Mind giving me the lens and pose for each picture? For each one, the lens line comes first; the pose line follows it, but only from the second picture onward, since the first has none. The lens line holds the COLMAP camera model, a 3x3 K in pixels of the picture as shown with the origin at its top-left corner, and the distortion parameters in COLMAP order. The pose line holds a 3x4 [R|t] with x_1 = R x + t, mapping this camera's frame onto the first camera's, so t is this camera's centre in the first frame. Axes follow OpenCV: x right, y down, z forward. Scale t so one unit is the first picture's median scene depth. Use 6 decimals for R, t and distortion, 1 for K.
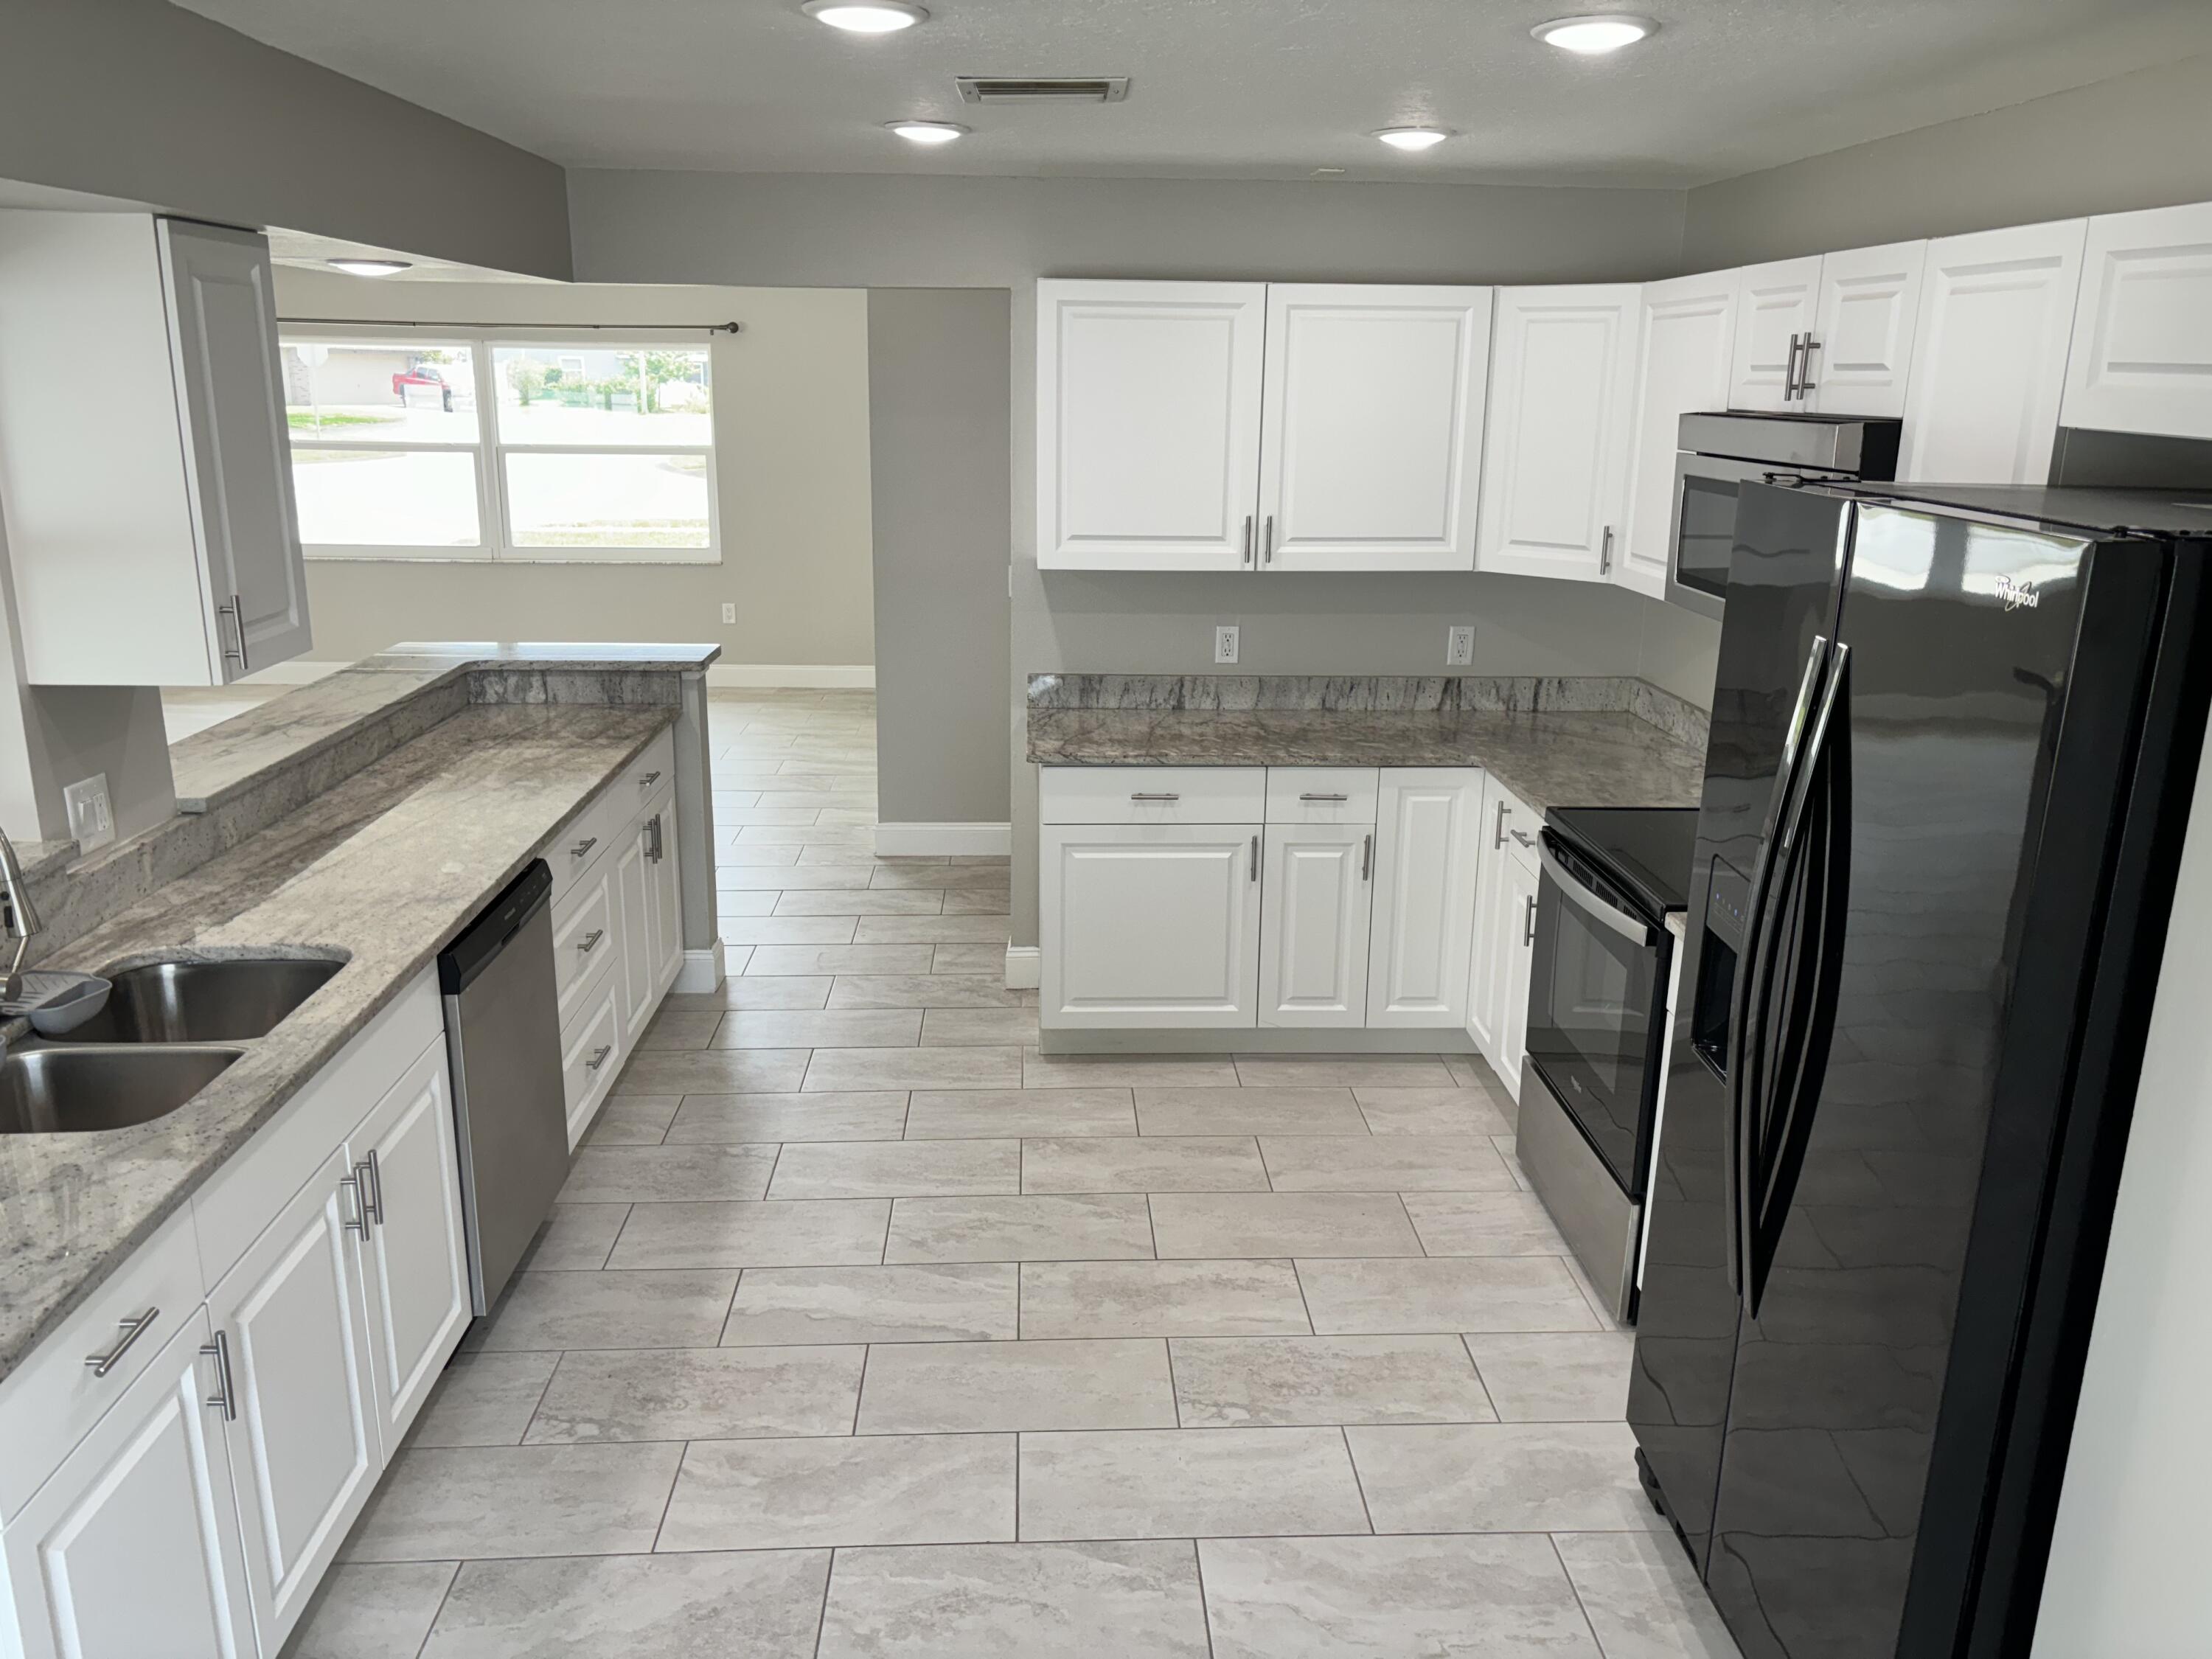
lens RADIAL K [[1631.1, 0, 1102.3], [0, 1631.1, 821.2], [0, 0, 1]] dist [0.043382, -0.065642]
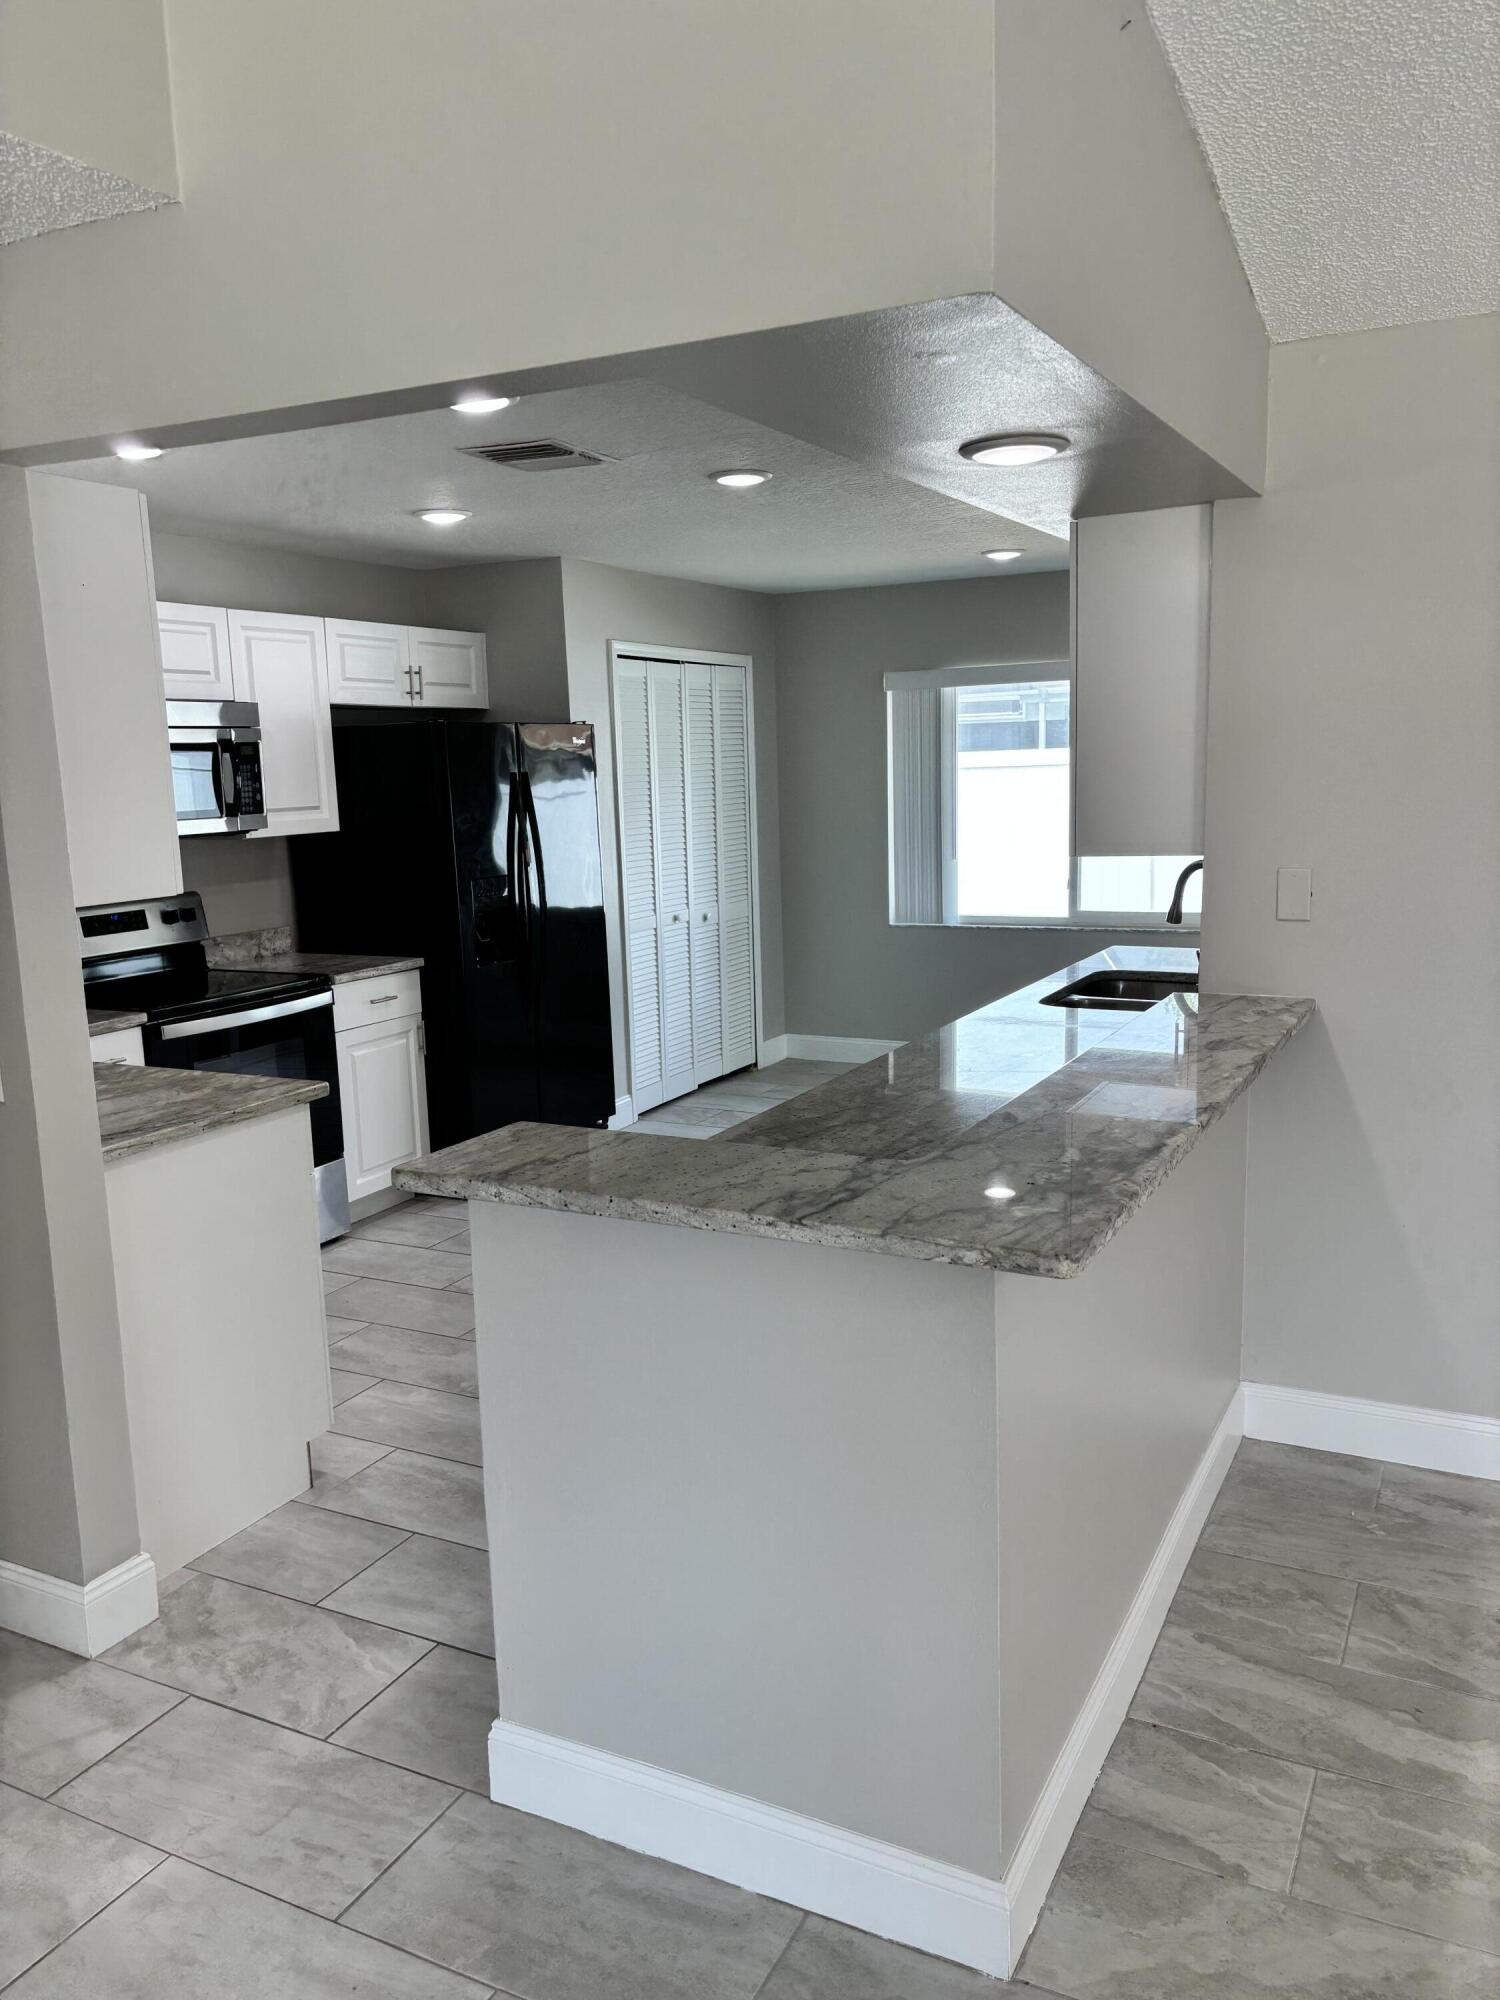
lens RADIAL K [[1509.7, 0, 764.1], [0, 1509.7, 1025.6], [0, 0, 1]] dist [0.110888, -0.114047]
pose [[-0.873291, -0.075126, 0.481371, -0.538071], [0.143226, 0.904793, 0.401044, -0.306798], [-0.465670, 0.419173, -0.779388, 1.305581]]
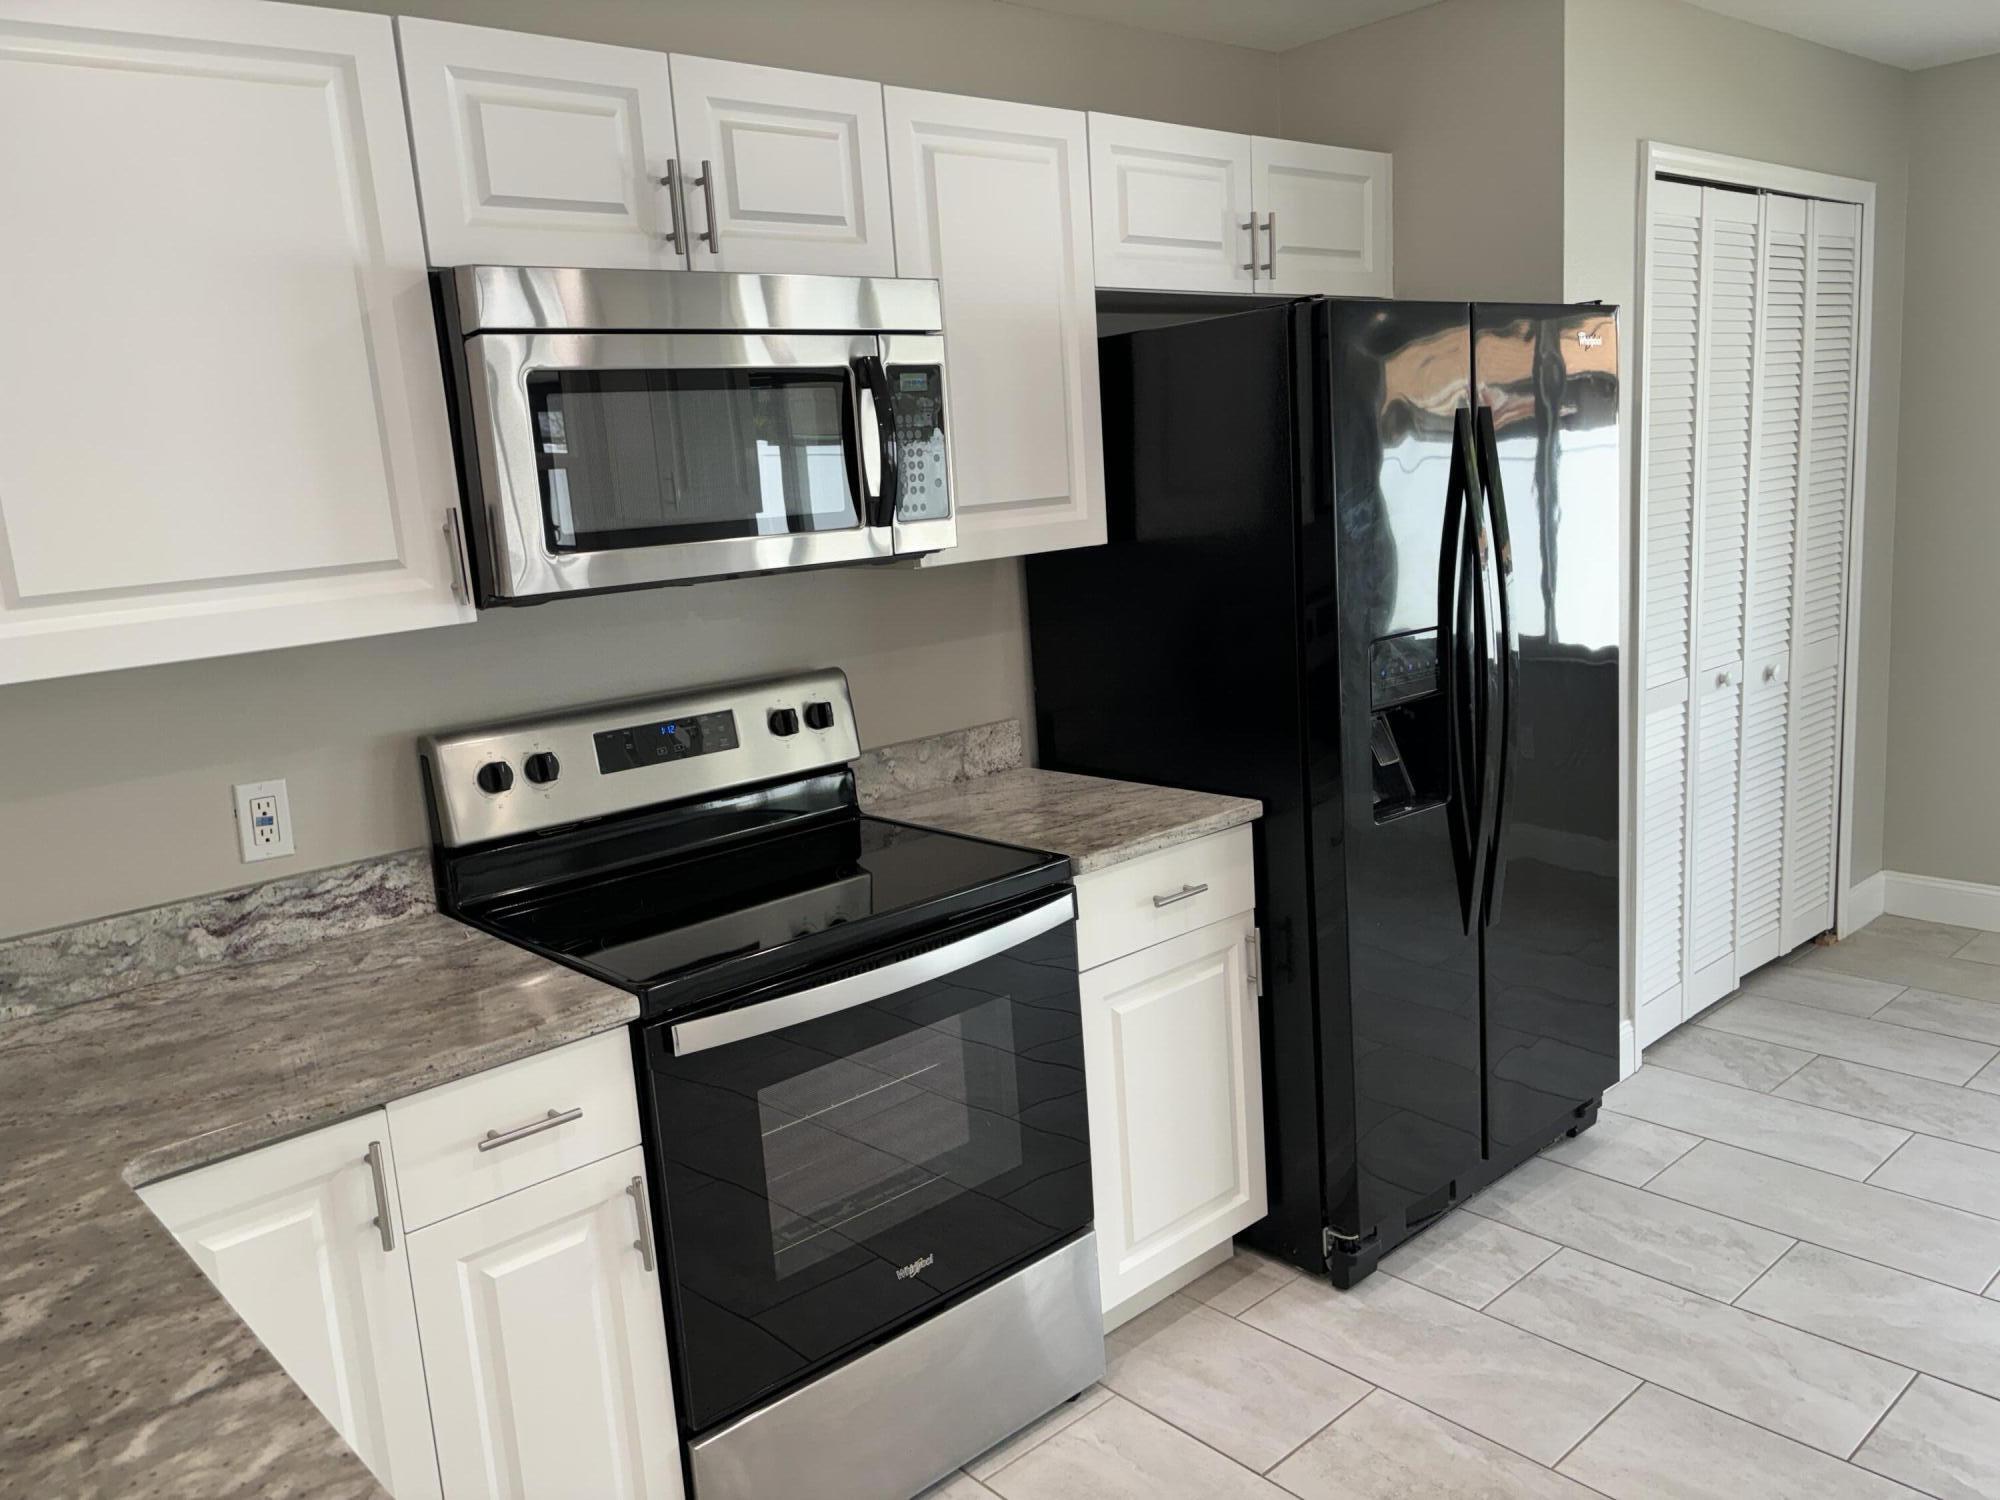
lens RADIAL K [[1512.2, 0, 972.2], [0, 1512.2, 758.8], [0, 0, 1]] dist [0.007906, 0.000735]
pose [[-0.622881, -0.117333, 0.773467, -0.128338], [0.266092, 0.897965, 0.350505, -0.169625], [-0.735672, 0.424137, -0.528104, 0.885259]]
